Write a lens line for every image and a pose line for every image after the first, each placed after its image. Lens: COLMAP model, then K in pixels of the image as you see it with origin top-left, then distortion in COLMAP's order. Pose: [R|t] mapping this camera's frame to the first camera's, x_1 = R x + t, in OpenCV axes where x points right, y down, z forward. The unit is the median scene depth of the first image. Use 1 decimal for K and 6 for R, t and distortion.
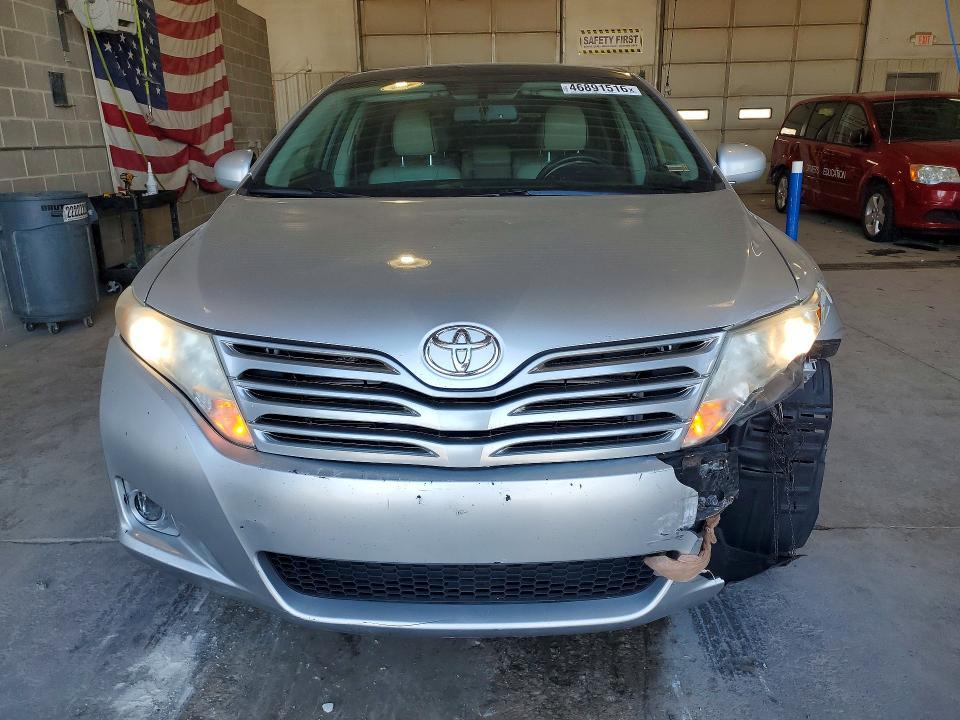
lens RADIAL K [[734.2, 0, 480.0], [0, 734.2, 360.0], [0, 0, 1]] dist [-0.000111, -0.004936]
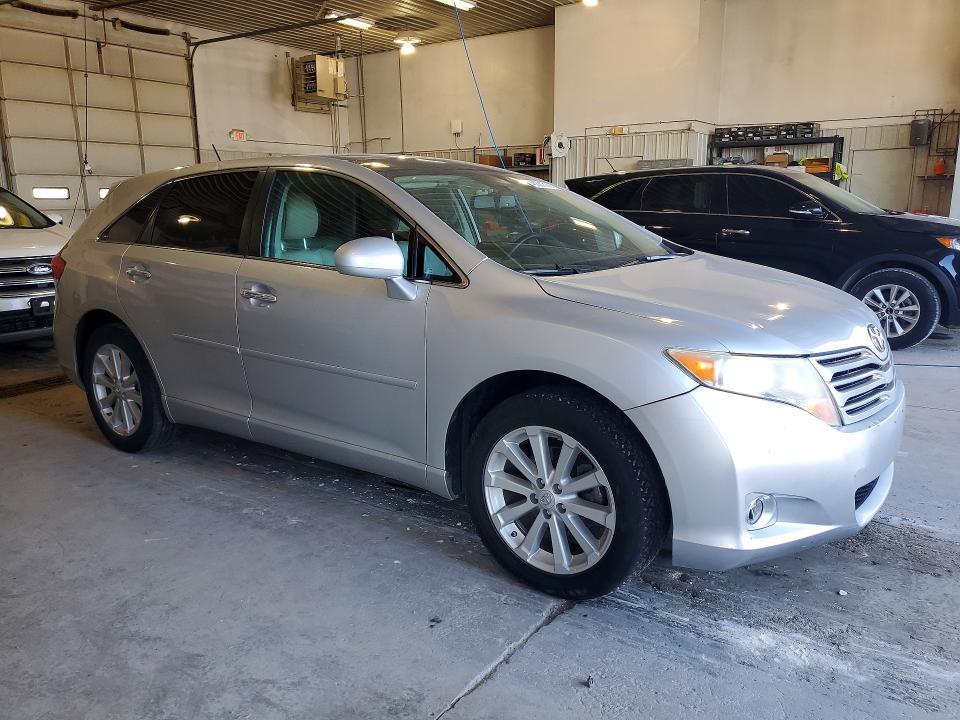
lens RADIAL K [[773.9, 0, 480.0], [0, 773.9, 360.0], [0, 0, 1]] dist [0.003258, 0.002068]
pose [[0.578410, -0.137799, 0.804023, -0.197962], [0.227908, 0.973678, 0.002920, -0.018192], [-0.783262, 0.181554, 0.594591, 0.059785]]
